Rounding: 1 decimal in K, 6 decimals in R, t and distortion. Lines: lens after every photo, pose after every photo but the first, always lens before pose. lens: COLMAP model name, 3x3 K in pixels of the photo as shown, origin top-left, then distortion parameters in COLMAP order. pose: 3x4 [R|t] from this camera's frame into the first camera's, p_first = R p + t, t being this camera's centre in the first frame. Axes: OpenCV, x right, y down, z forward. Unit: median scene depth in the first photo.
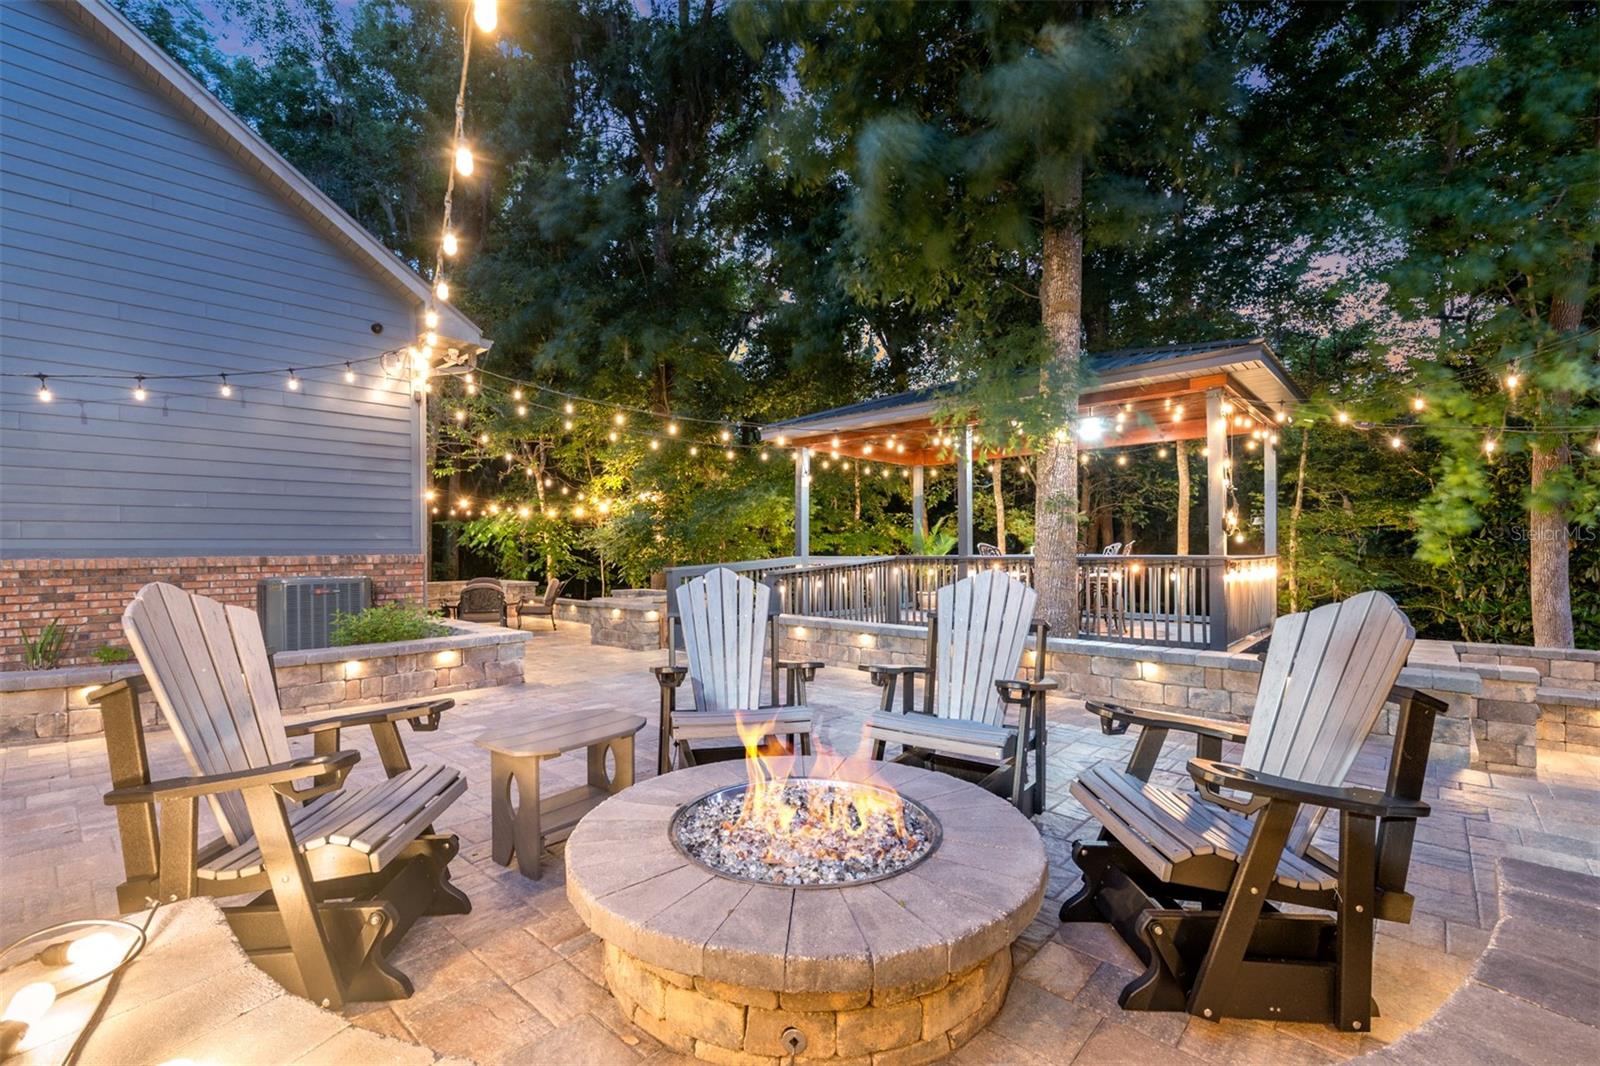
lens RADIAL K [[709.2, 0, 800.0], [0, 709.2, 544.8], [0, 0, 1]] dist [-0.000979, -0.000042]
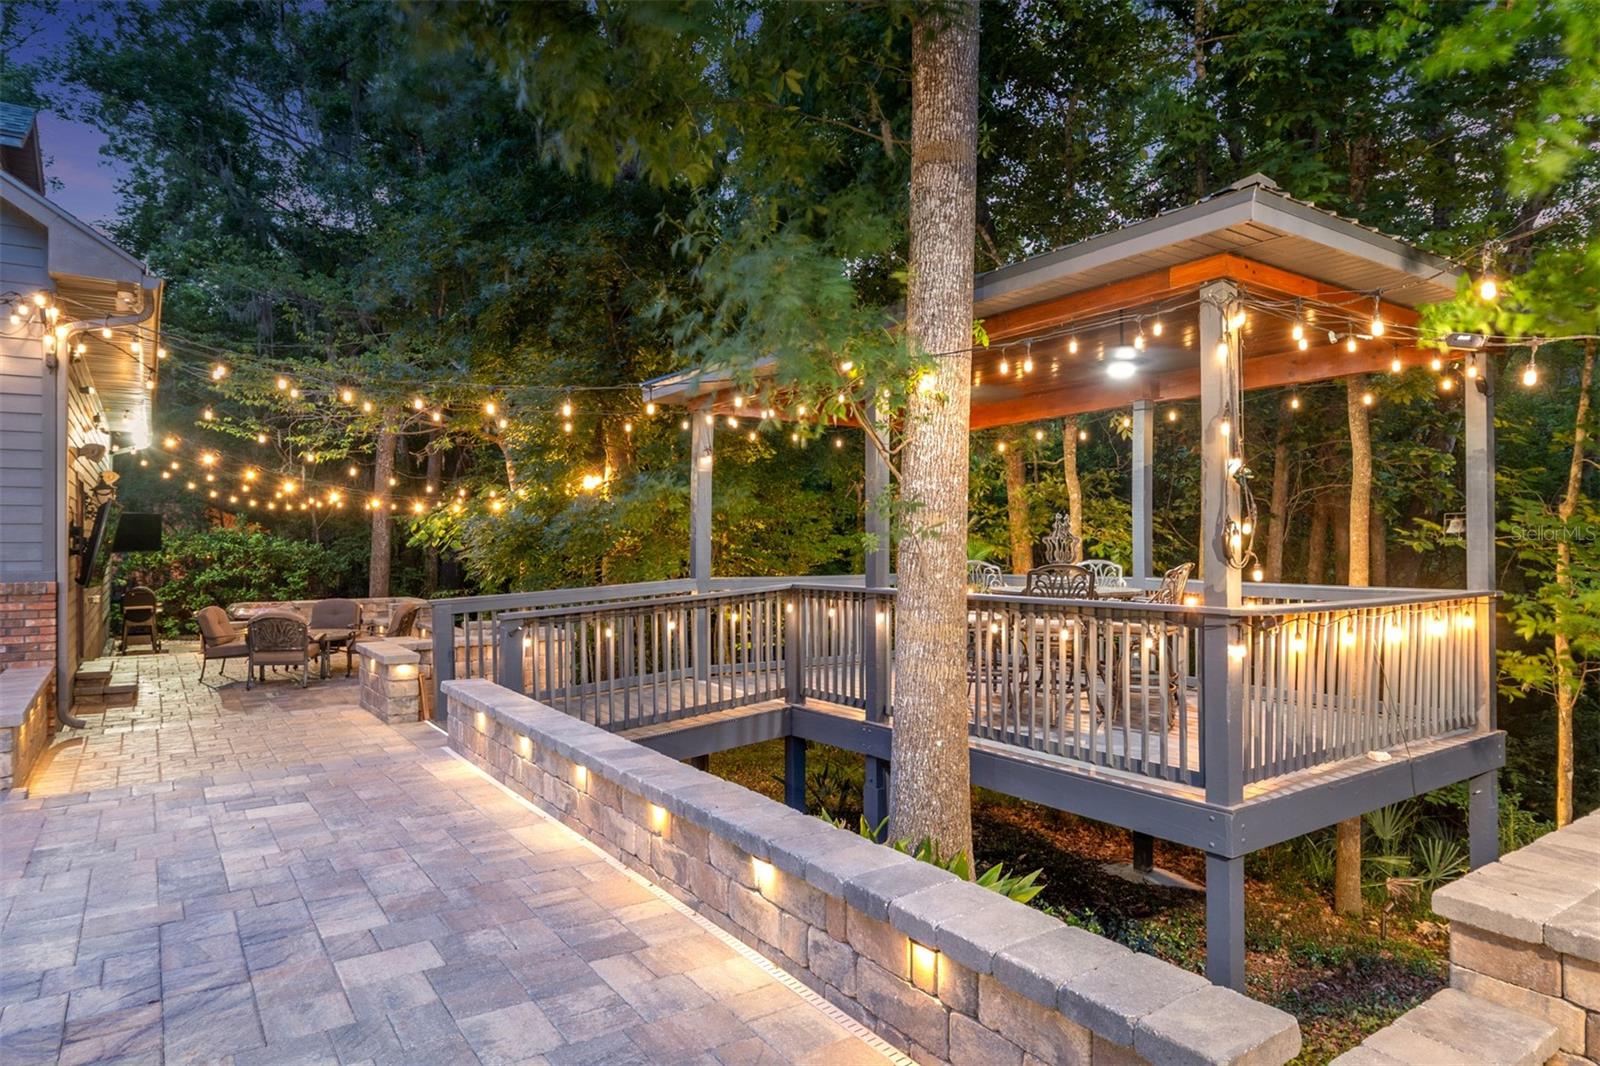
lens RADIAL K [[957.0, 0, 799.1], [0, 957.0, 525.8], [0, 0, 1]] dist [0.004579, 0.000429]
pose [[0.972497, -0.001439, -0.232909, 0.428875], [-0.000290, 0.999973, -0.007391, -0.036528], [0.232913, 0.007255, 0.972470, 0.236570]]
